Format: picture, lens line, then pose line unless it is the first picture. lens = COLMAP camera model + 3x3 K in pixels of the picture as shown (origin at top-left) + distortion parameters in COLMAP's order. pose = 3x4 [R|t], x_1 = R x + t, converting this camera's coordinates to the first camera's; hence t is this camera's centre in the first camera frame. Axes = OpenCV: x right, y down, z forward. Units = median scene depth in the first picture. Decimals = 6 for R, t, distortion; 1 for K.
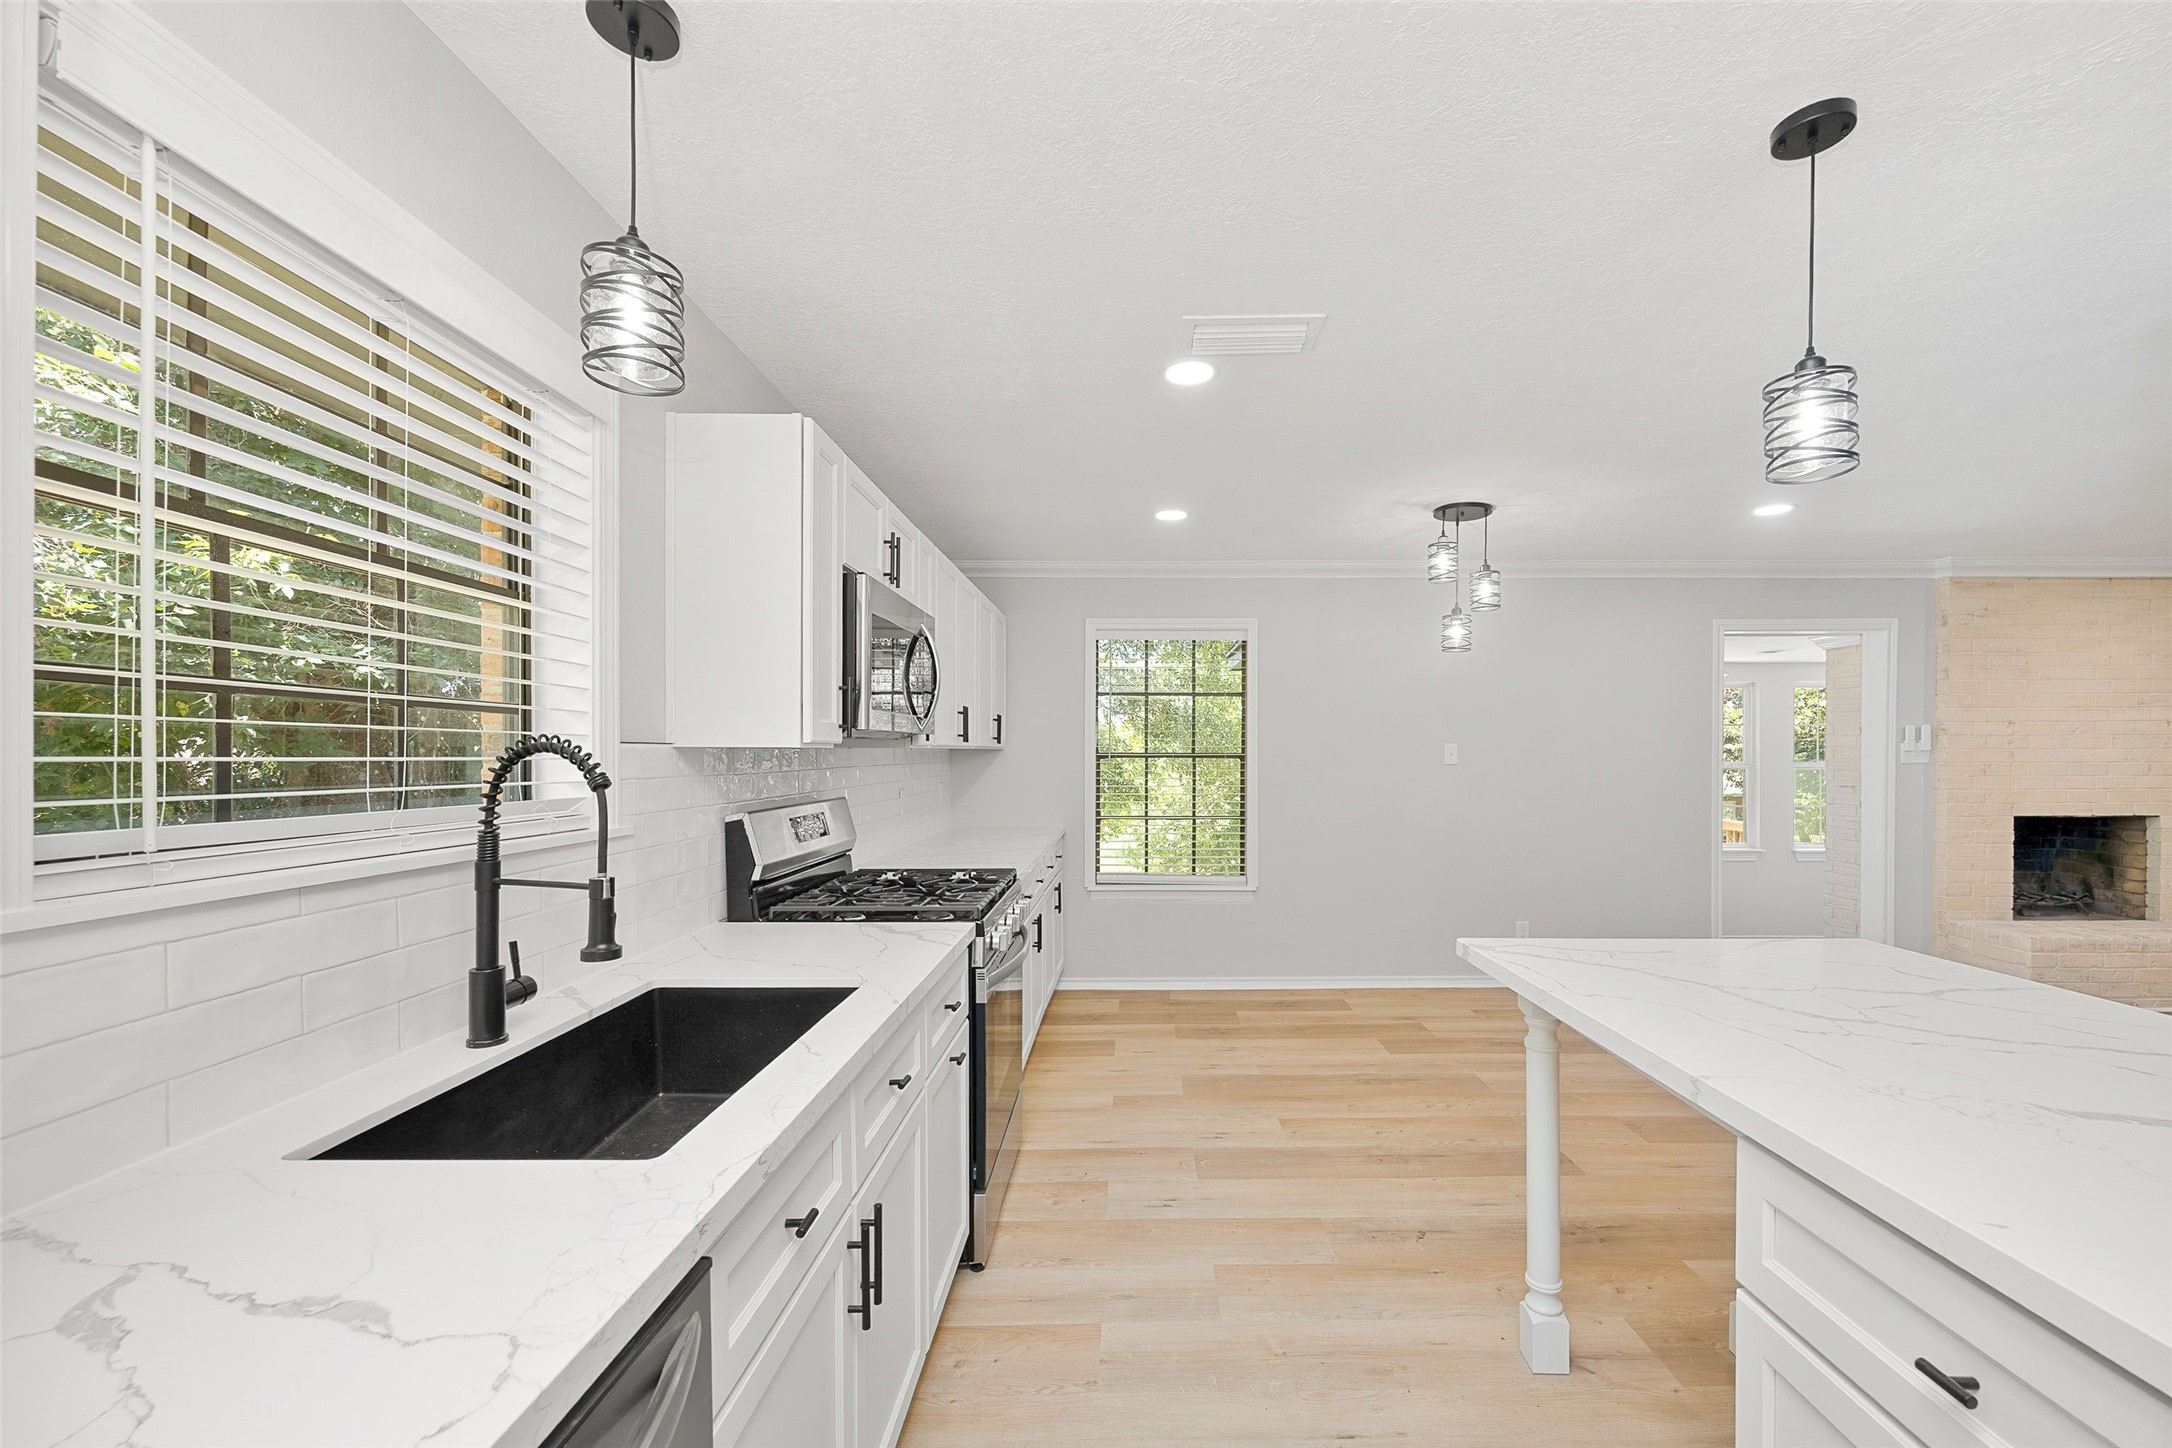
lens RADIAL K [[850.6, 0, 1119.9], [0, 850.6, 764.4], [0, 0, 1]] dist [-0.002773, -0.000353]
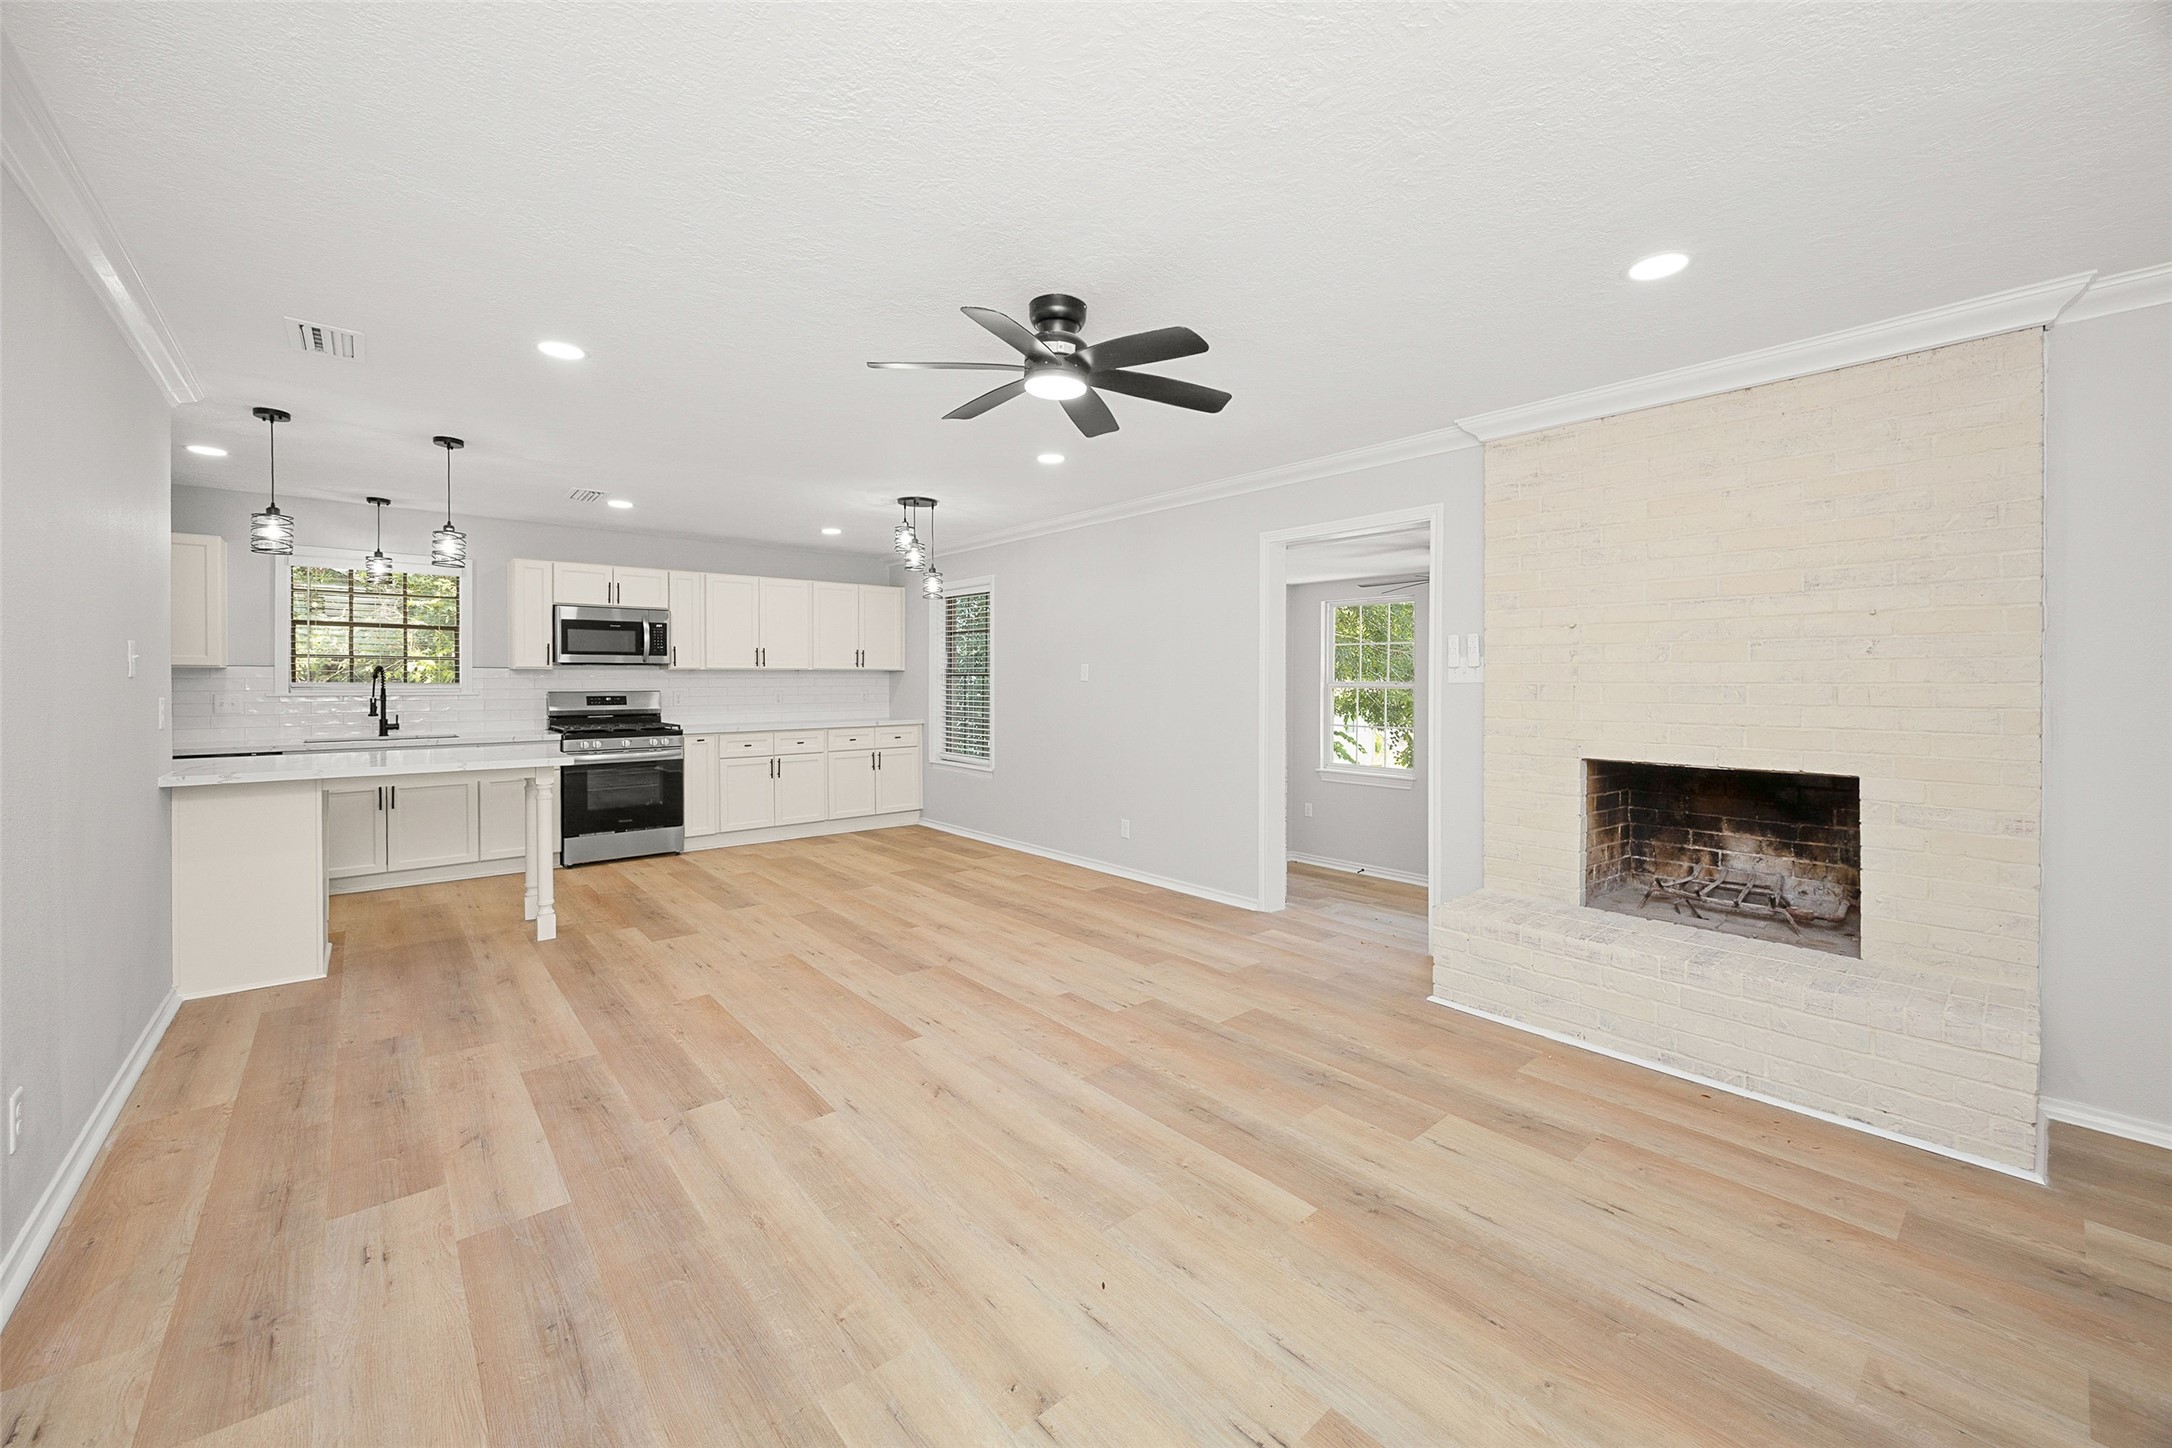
lens RADIAL K [[850.6, 0, 1095.8], [0, 850.6, 683.0], [0, 0, 1]] dist [-0.002773, -0.000353]
pose [[0.664962, 0.010016, -0.746810, 1.316791], [-0.010956, 0.999933, 0.003656, -0.000034], [0.746797, 0.005751, 0.665028, 0.223616]]
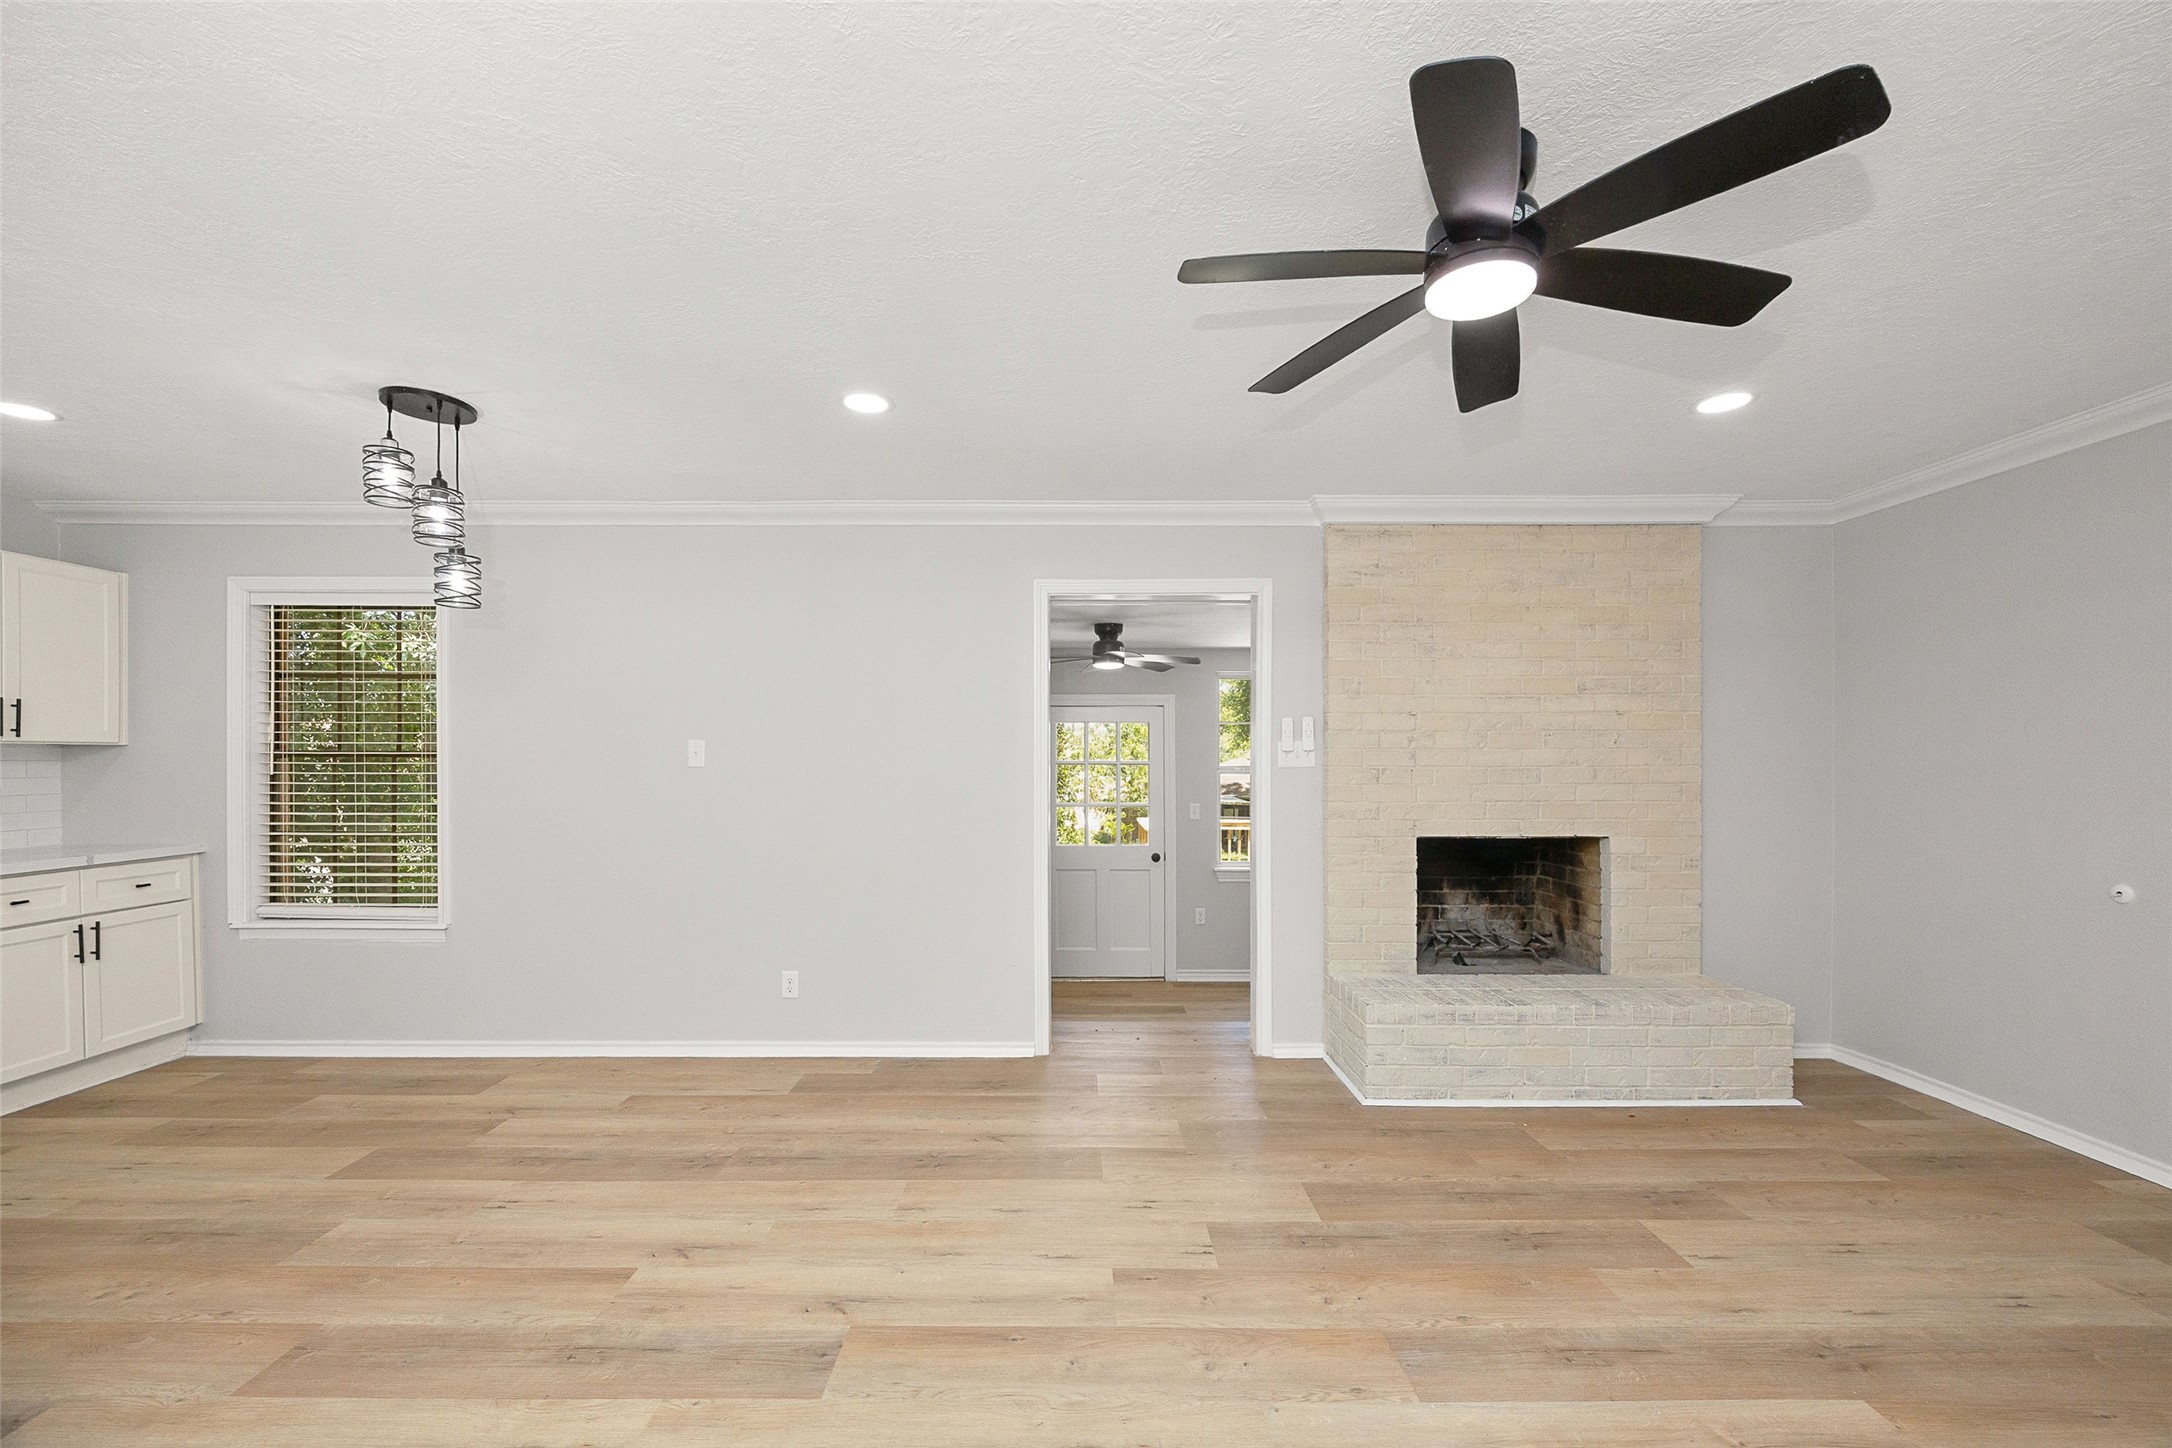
lens RADIAL K [[850.6, 0, 1067.7], [0, 850.6, 760.8], [0, 0, 1]] dist [-0.002773, -0.000353]
pose [[0.999935, 0.005872, 0.009754, 0.734065], [-0.005797, 0.999953, -0.007717, 0.000534], [-0.009799, 0.007660, 0.999923, 0.237795]]
